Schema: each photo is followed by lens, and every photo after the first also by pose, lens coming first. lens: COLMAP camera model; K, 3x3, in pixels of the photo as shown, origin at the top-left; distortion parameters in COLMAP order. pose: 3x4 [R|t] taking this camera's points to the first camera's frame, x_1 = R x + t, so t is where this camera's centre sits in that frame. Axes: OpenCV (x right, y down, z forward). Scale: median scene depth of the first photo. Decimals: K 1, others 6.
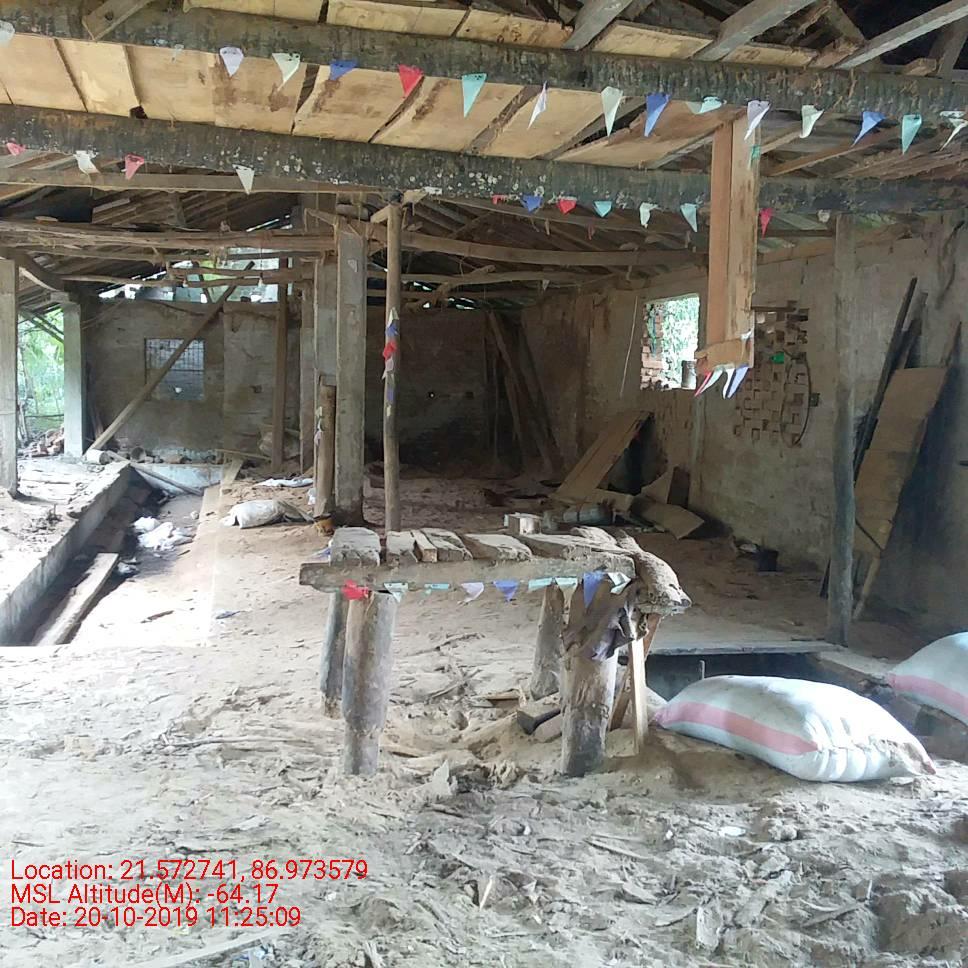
lens RADIAL K [[1205.0, 0, 482.1], [0, 1205.0, 489.5], [0, 0, 1]] dist [0.113279, -0.267050]
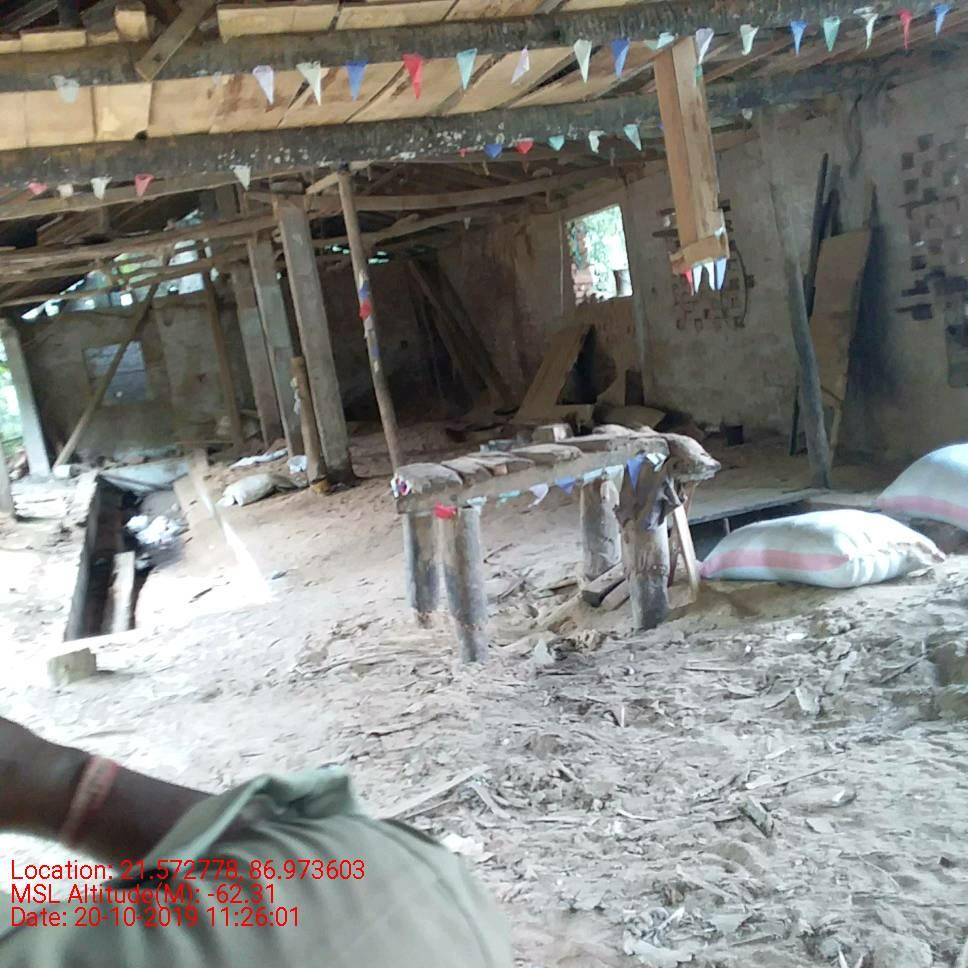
lens RADIAL K [[1185.1, 0, 482.7], [0, 1185.1, 514.1], [0, 0, 1]] dist [0.099851, -0.243463]
pose [[0.979010, -0.198327, 0.046962, -0.098587], [0.194573, 0.978070, 0.074295, 0.006907], [-0.060667, -0.063598, 0.996130, -0.123067]]
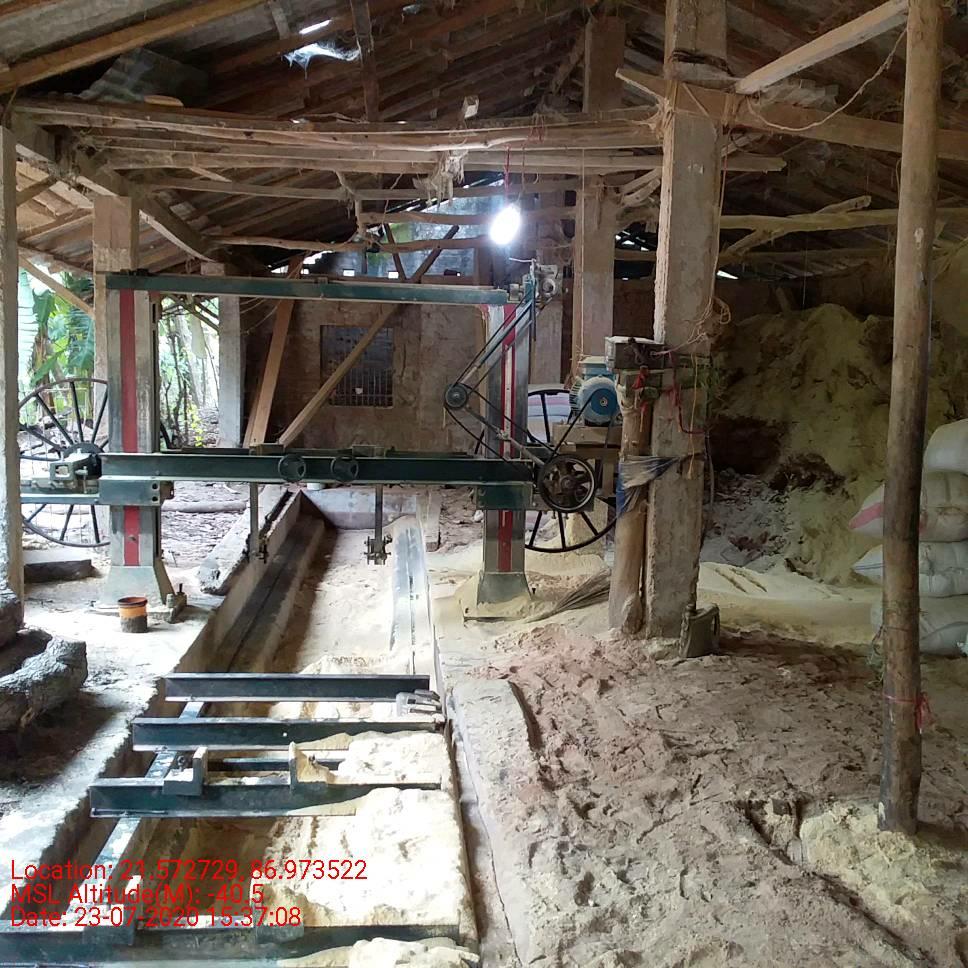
lens RADIAL K [[1205.0, 0, 482.1], [0, 1205.0, 489.5], [0, 0, 1]] dist [0.113279, -0.267050]
pose [[0.990909, 0.016449, -0.133527, -0.273226], [-0.015862, 0.999859, 0.005454, -0.098117], [0.133598, -0.003287, 0.991030, 0.963640]]
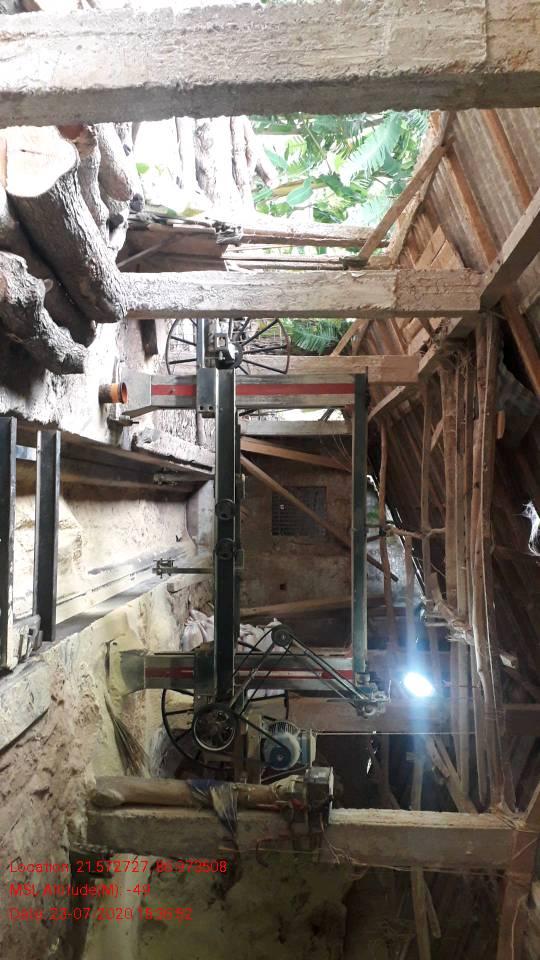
lens RADIAL K [[784.5, 0, 270.1], [0, 784.5, 475.6], [0, 0, 1]] dist [0.231899, -0.617522]
pose [[0.009087, 0.969427, -0.245210, -0.433188], [-0.998167, -0.005879, -0.060236, -0.106792], [-0.059836, 0.245308, 0.967597, 1.140234]]
